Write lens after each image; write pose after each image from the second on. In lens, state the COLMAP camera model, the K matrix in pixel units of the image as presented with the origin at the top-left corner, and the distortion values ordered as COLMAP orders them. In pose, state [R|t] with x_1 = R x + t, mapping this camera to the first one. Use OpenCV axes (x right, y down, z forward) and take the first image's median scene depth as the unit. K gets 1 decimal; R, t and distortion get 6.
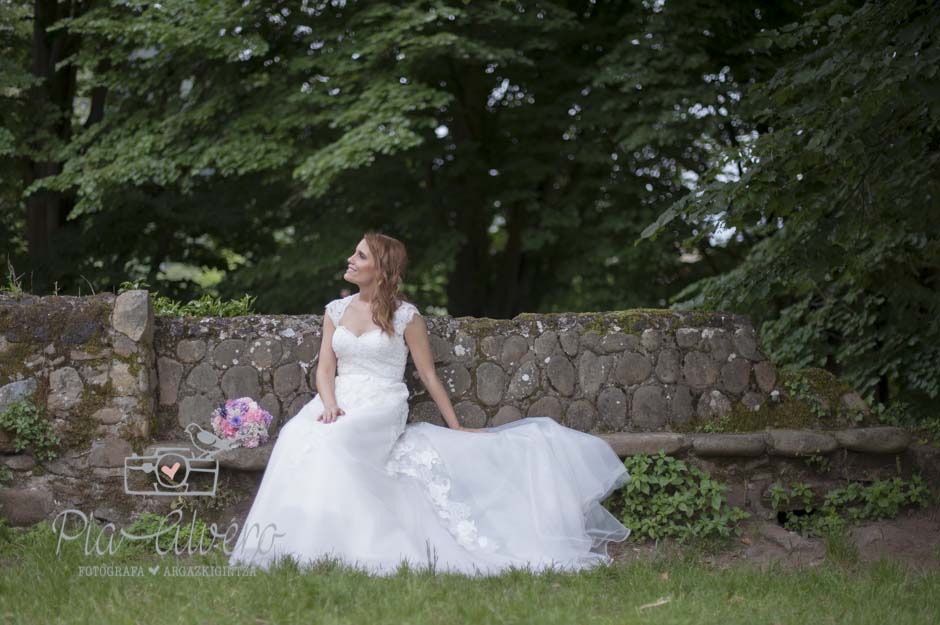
lens RADIAL K [[1481.4, 0, 470.0], [0, 1481.4, 312.5], [0, 0, 1]] dist [-0.124837, 0.018610]
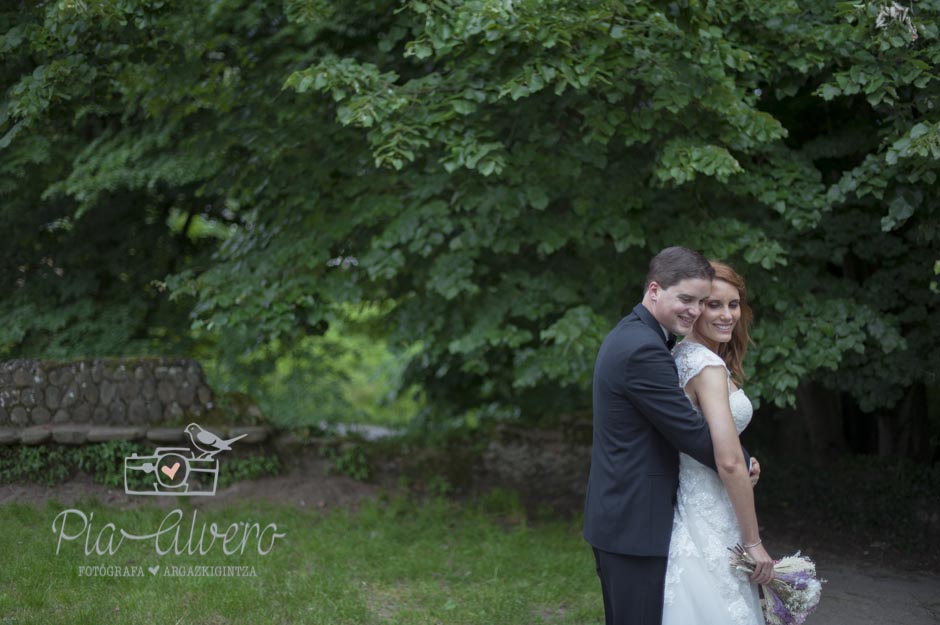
lens RADIAL K [[1348.0, 0, 470.0], [0, 1348.0, 312.5], [0, 0, 1]] dist [-0.129289, 0.066595]
pose [[0.991534, 0.007729, -0.129620, 0.769001], [0.002150, 0.997113, 0.075901, -0.188655], [0.129832, -0.075537, 0.988655, -0.575774]]
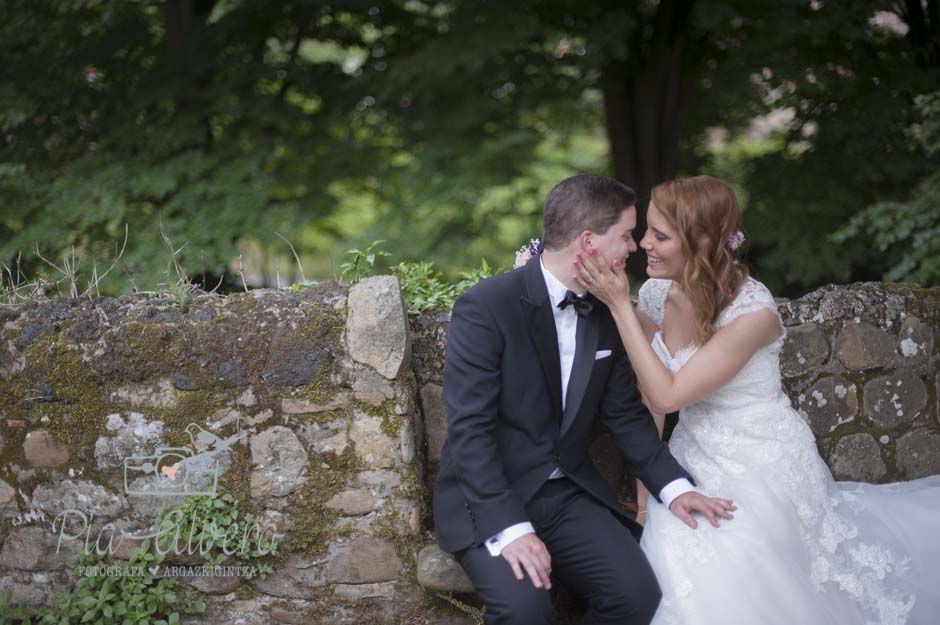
lens RADIAL K [[1348.0, 0, 470.0], [0, 1348.0, 312.5], [0, 0, 1]] dist [-0.129289, 0.066595]
pose [[0.996339, -0.035672, -0.077696, -0.150482], [0.050175, 0.979802, 0.193573, -0.108351], [0.069221, -0.196763, 0.978004, 0.473371]]
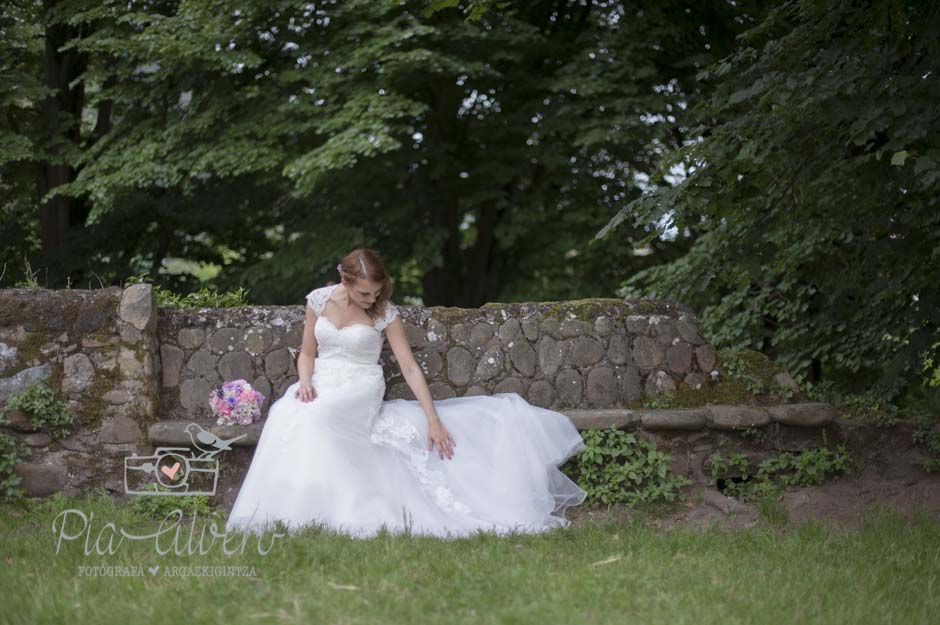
lens RADIAL K [[1348.0, 0, 470.0], [0, 1348.0, 312.5], [0, 0, 1]] dist [-0.129289, 0.066595]
pose [[0.999813, -0.005485, 0.018532, 0.003000], [0.005330, 0.999950, 0.008425, -0.000953], [-0.018577, -0.008325, 0.999793, -0.015811]]
